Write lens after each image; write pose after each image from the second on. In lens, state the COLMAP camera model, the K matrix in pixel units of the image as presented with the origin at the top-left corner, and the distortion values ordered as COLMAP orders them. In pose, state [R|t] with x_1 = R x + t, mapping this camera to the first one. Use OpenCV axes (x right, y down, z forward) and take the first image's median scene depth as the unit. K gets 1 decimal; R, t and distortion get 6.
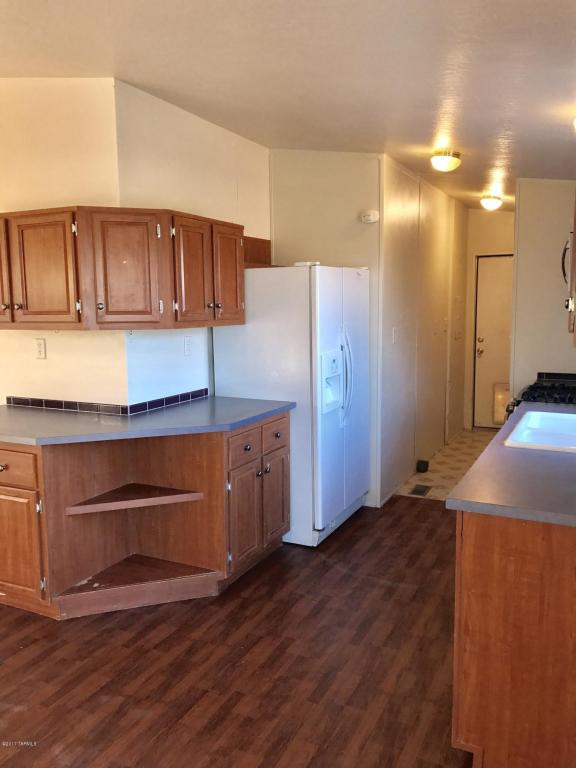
lens RADIAL K [[628.1, 0, 288.0], [0, 628.1, 384.0], [0, 0, 1]] dist [0.010088, 0.003964]
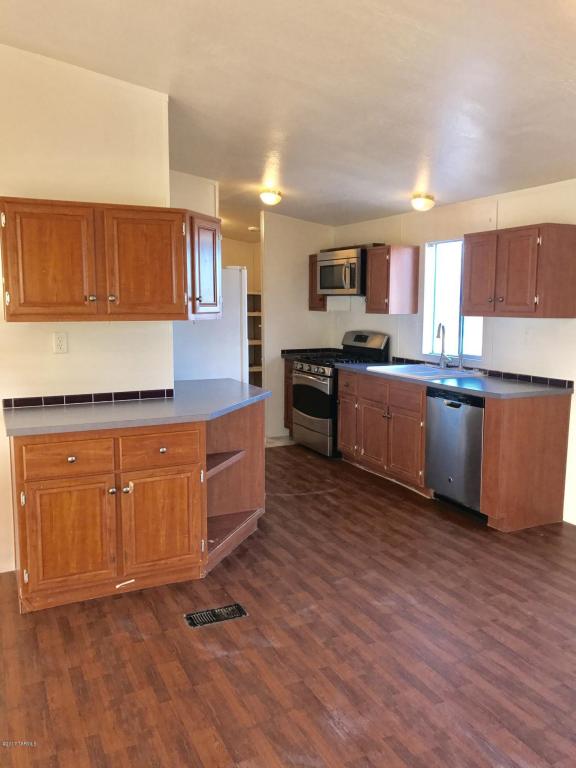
lens RADIAL K [[631.3, 0, 288.0], [0, 631.3, 384.0], [0, 0, 1]] dist [-0.002889, 0.000645]
pose [[0.616967, -0.094476, 0.781298, -1.156364], [0.089037, 0.994774, 0.049979, -0.014054], [-0.781936, 0.038729, 0.622154, 0.165503]]
